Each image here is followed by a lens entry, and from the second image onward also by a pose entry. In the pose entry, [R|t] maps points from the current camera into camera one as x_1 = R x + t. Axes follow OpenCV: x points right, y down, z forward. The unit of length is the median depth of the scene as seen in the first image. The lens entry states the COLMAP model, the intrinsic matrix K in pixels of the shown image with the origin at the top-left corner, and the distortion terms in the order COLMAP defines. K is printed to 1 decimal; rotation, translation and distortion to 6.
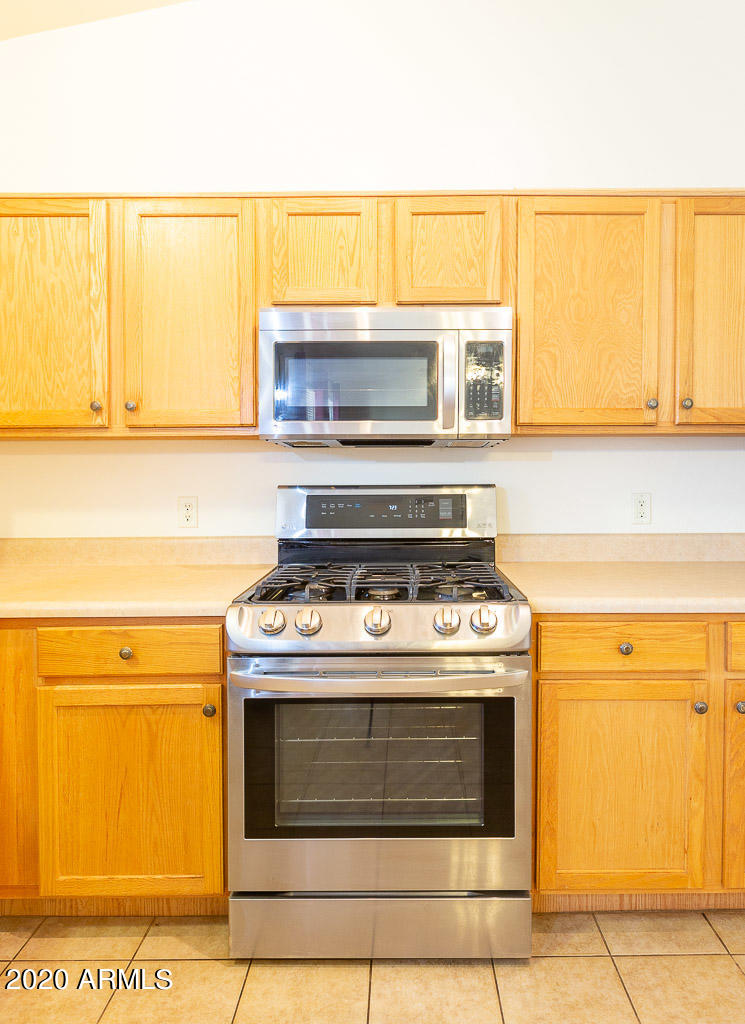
lens RADIAL K [[596.0, 0, 405.6], [0, 596.0, 477.7], [0, 0, 1]] dist [-0.000119, -0.000026]
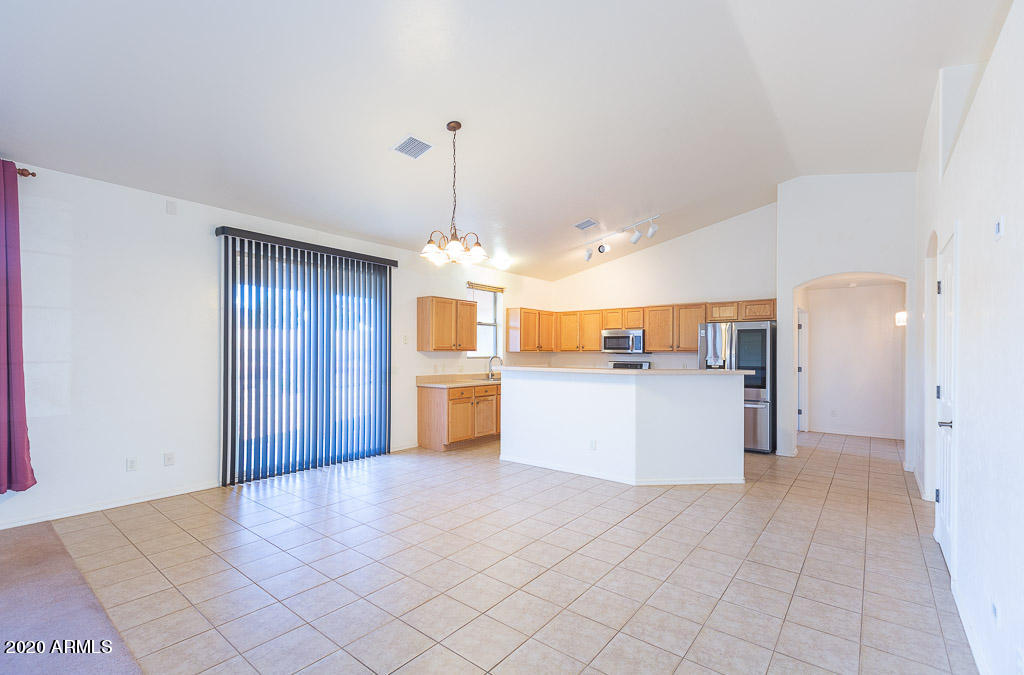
lens RADIAL K [[451.2, 0, 512.6], [0, 451.2, 352.6], [0, 0, 1]] dist [-0.001073, -0.000384]
pose [[0.776751, 0.006044, -0.629779, 1.809452], [-0.019733, 0.999697, -0.014745, 0.014421], [0.629499, 0.023880, 0.776634, -2.894887]]
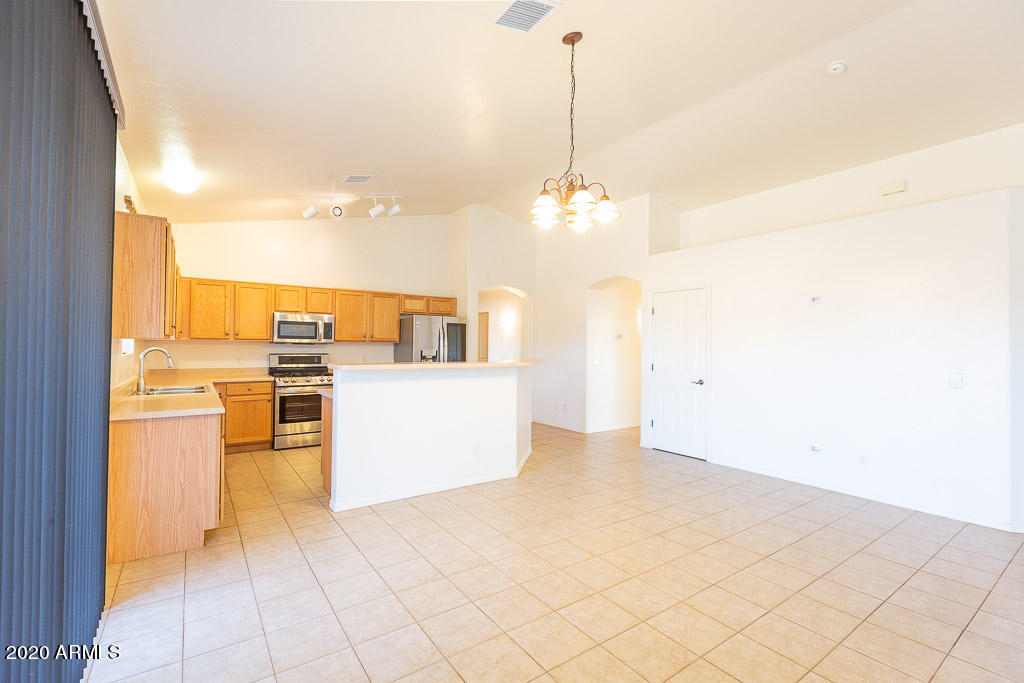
lens RADIAL K [[456.4, 0, 501.3], [0, 456.4, 340.5], [0, 0, 1]] dist [-0.001997, -0.000175]
pose [[0.826128, 0.016457, 0.563243, -0.728217], [-0.000802, 0.999607, -0.028030, 0.010160], [-0.563482, 0.022705, 0.825816, -2.598087]]
